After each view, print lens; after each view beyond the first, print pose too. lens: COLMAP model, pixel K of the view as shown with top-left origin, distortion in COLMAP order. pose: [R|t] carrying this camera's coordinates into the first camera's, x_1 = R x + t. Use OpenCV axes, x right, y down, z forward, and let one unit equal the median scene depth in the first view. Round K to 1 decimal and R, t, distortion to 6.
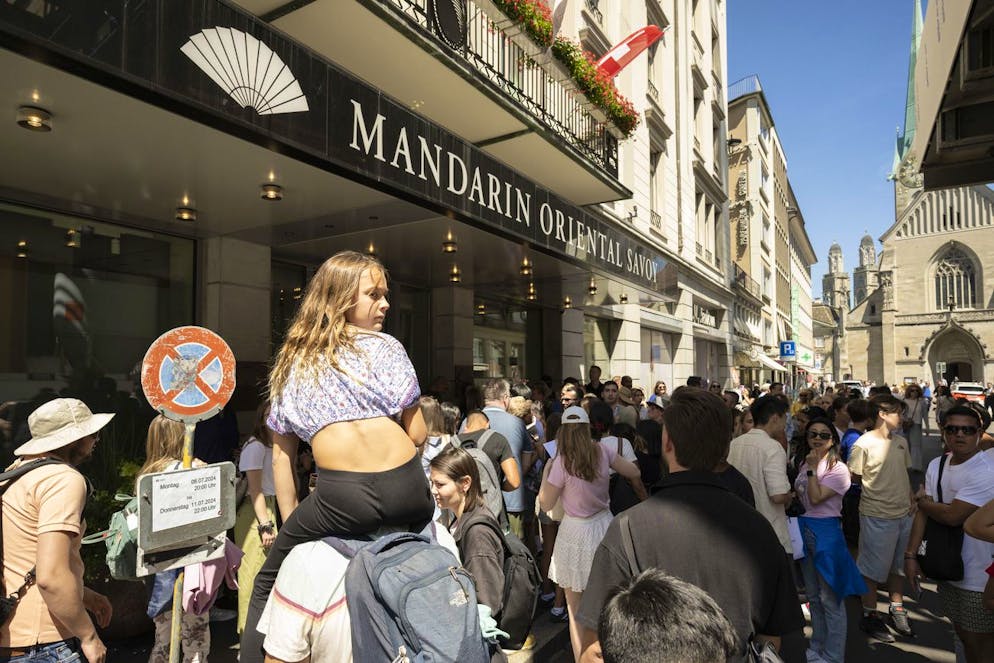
lens RADIAL K [[590.0, 0, 494.5], [0, 590.0, 349.8], [0, 0, 1]] dist [0.001722, 0.000945]
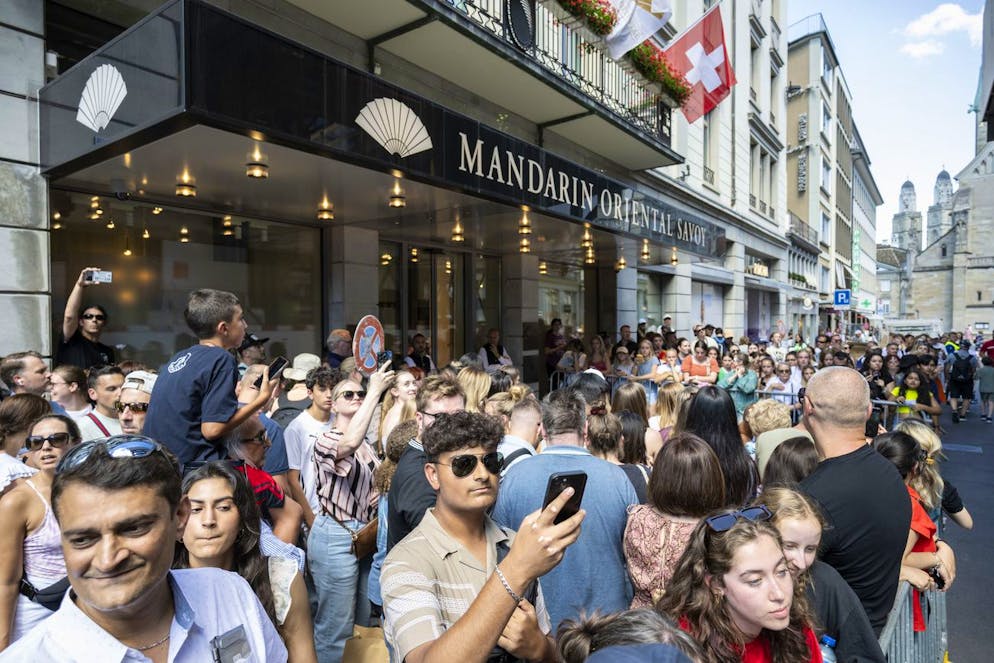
lens RADIAL K [[585.1, 0, 497.0], [0, 585.1, 331.5], [0, 0, 1]] dist [0.005818, 0.001390]
pose [[0.996559, -0.000526, -0.082887, -0.015626], [0.005726, 0.998028, 0.062507, -0.018901], [0.082691, -0.062766, 0.994597, -0.093497]]
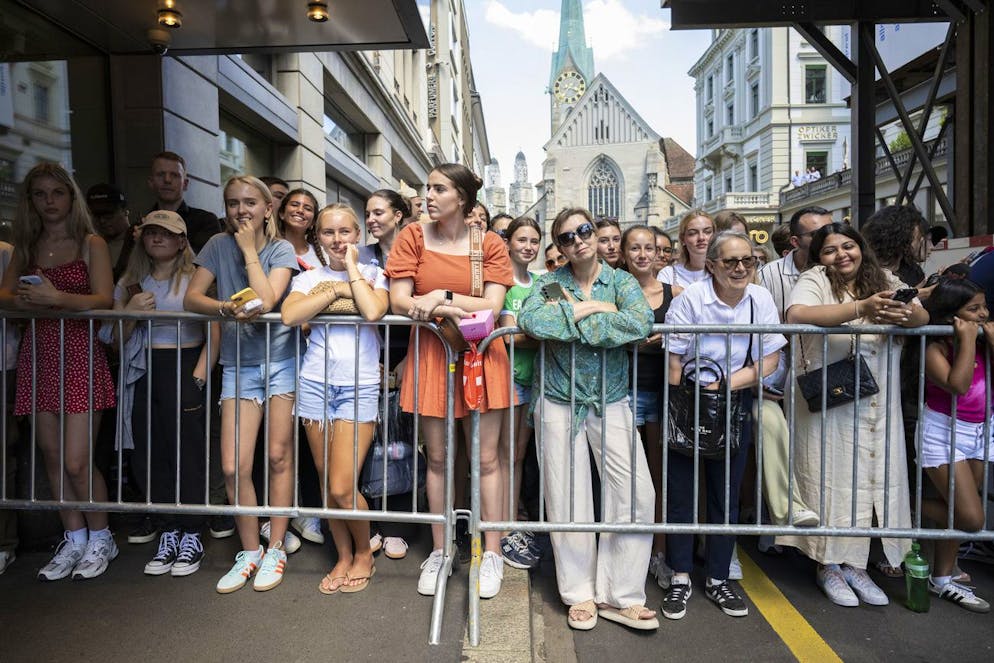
lens RADIAL K [[654.1, 0, 497.0], [0, 654.1, 331.5], [0, 0, 1]] dist [0.001685, 0.000264]
pose [[0.860137, -0.046554, 0.507934, 0.066160], [-0.005440, 0.994932, 0.100401, 0.068435], [-0.510034, -0.089122, 0.855525, 0.415941]]
